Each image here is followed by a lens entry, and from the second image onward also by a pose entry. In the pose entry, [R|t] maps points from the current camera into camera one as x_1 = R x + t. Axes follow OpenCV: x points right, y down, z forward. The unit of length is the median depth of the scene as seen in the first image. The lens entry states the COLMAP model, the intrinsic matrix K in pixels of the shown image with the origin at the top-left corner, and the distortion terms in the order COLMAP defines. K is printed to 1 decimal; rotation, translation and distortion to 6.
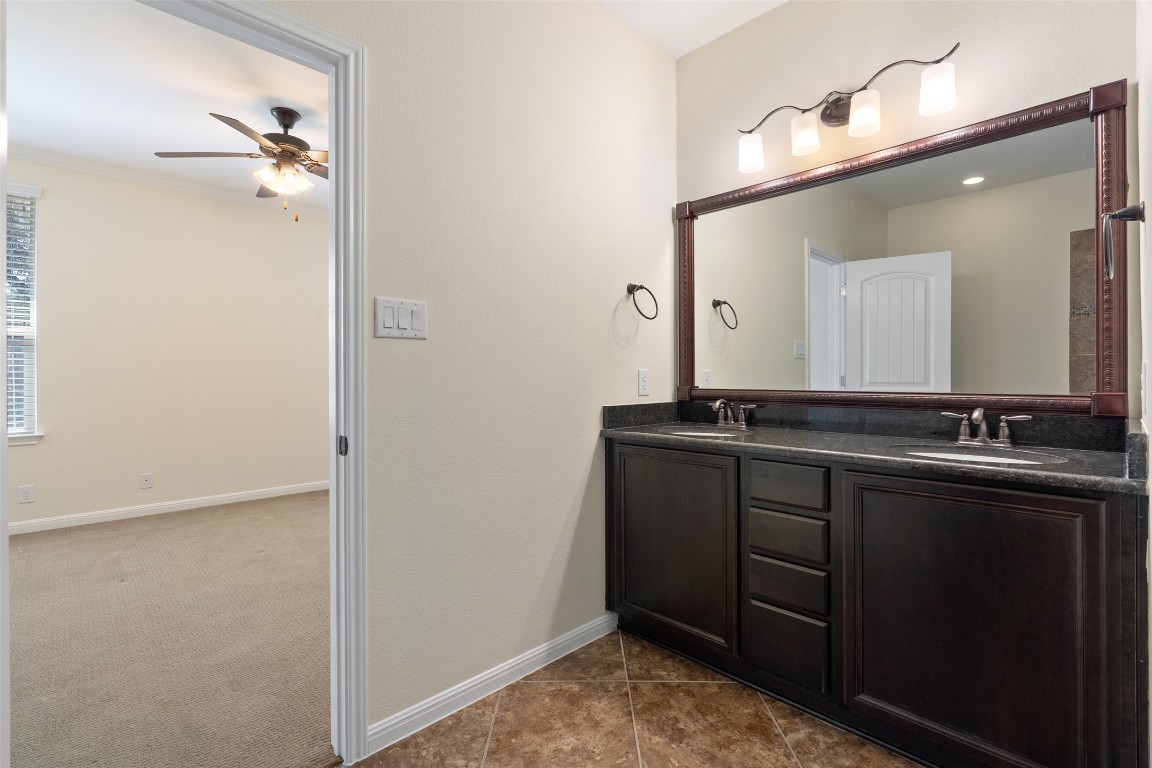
lens RADIAL K [[521.5, 0, 576.0], [0, 521.5, 384.0], [0, 0, 1]] dist [-0.010441, 0.000411]
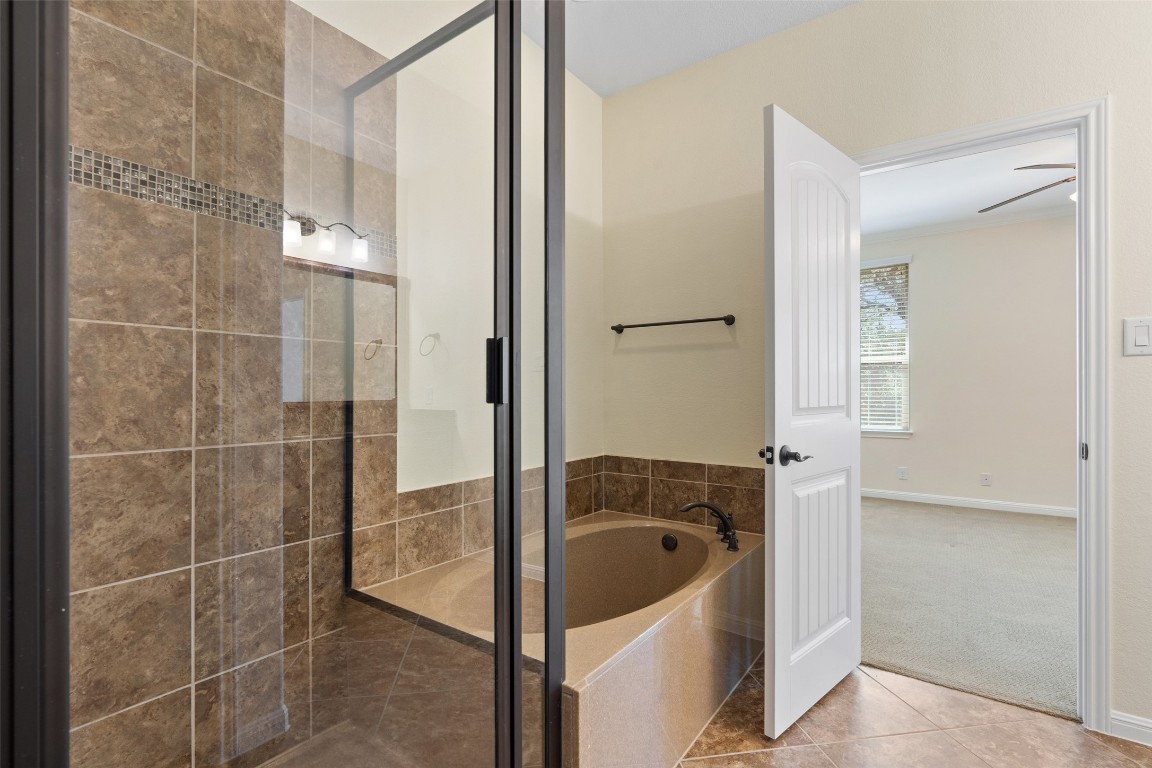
lens RADIAL K [[521.5, 0, 576.0], [0, 521.5, 384.0], [0, 0, 1]] dist [-0.010441, 0.000411]
pose [[0.162659, -0.014209, -0.986580, 0.495951], [-0.009341, 0.999829, -0.015940, -0.003358], [0.986638, 0.011808, 0.162498, -0.305621]]
